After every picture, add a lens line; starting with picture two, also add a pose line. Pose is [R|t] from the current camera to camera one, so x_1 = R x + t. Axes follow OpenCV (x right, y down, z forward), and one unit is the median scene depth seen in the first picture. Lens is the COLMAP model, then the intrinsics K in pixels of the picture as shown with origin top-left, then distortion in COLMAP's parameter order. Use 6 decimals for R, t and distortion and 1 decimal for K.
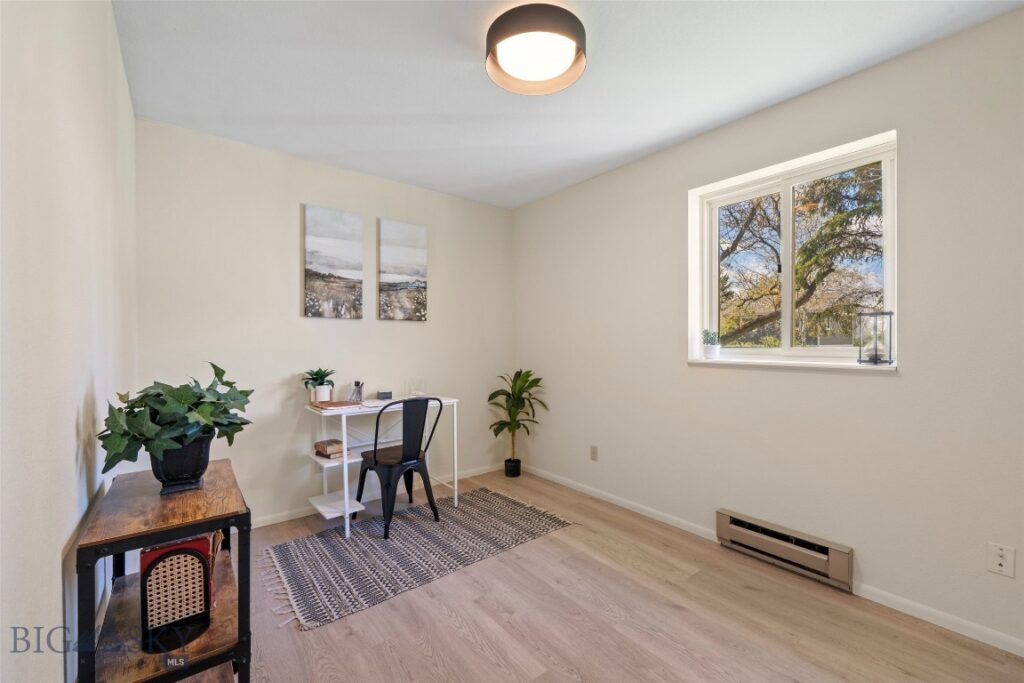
lens RADIAL K [[416.2, 0, 510.5], [0, 416.2, 347.1], [0, 0, 1]] dist [-0.004084, 0.001032]
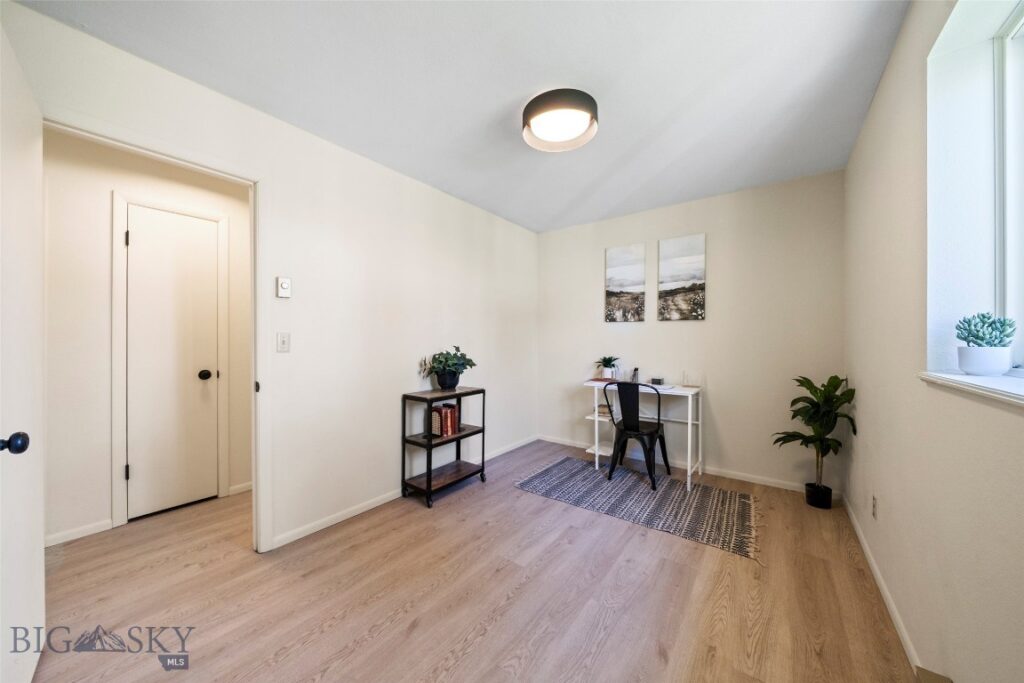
lens RADIAL K [[348.9, 0, 512.6], [0, 348.9, 335.6], [0, 0, 1]] dist [0.000280, 0.000128]
pose [[0.264441, -0.008669, -0.964363, 0.624220], [-0.016594, 0.999771, -0.013537, 0.000757], [0.964259, 0.019582, 0.264237, 0.317090]]
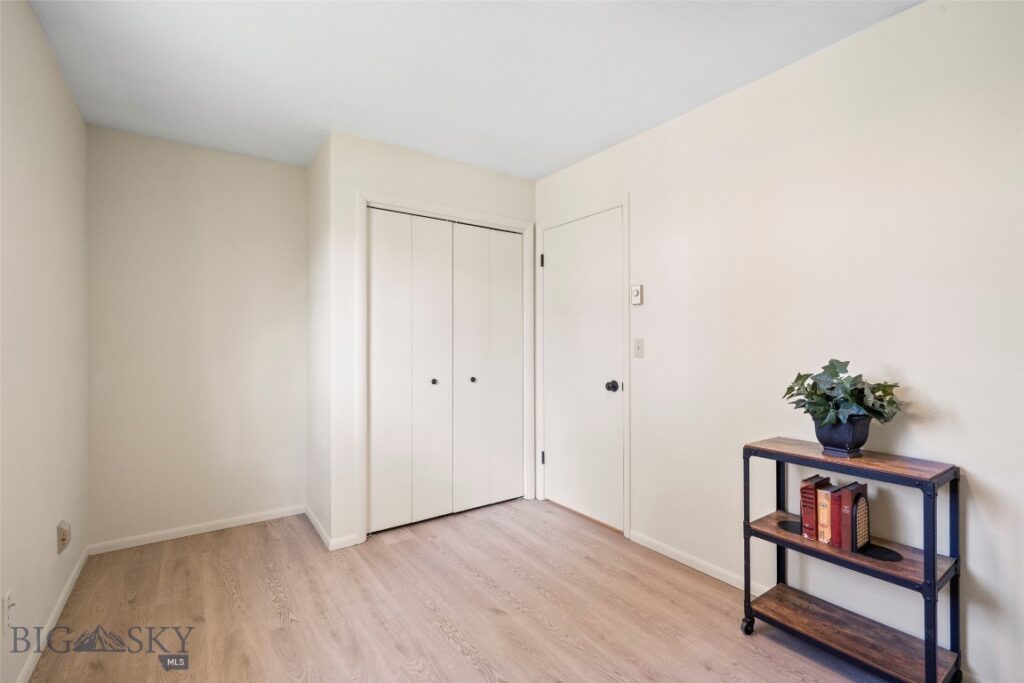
lens RADIAL K [[457.1, 0, 510.6], [0, 457.1, 342.5], [0, 0, 1]] dist [-0.001186, 0.000013]
pose [[-0.999038, 0.000563, 0.043856, 0.090341], [0.001216, 0.999889, 0.014882, -0.011133], [-0.043843, 0.014921, -0.998927, 0.966044]]
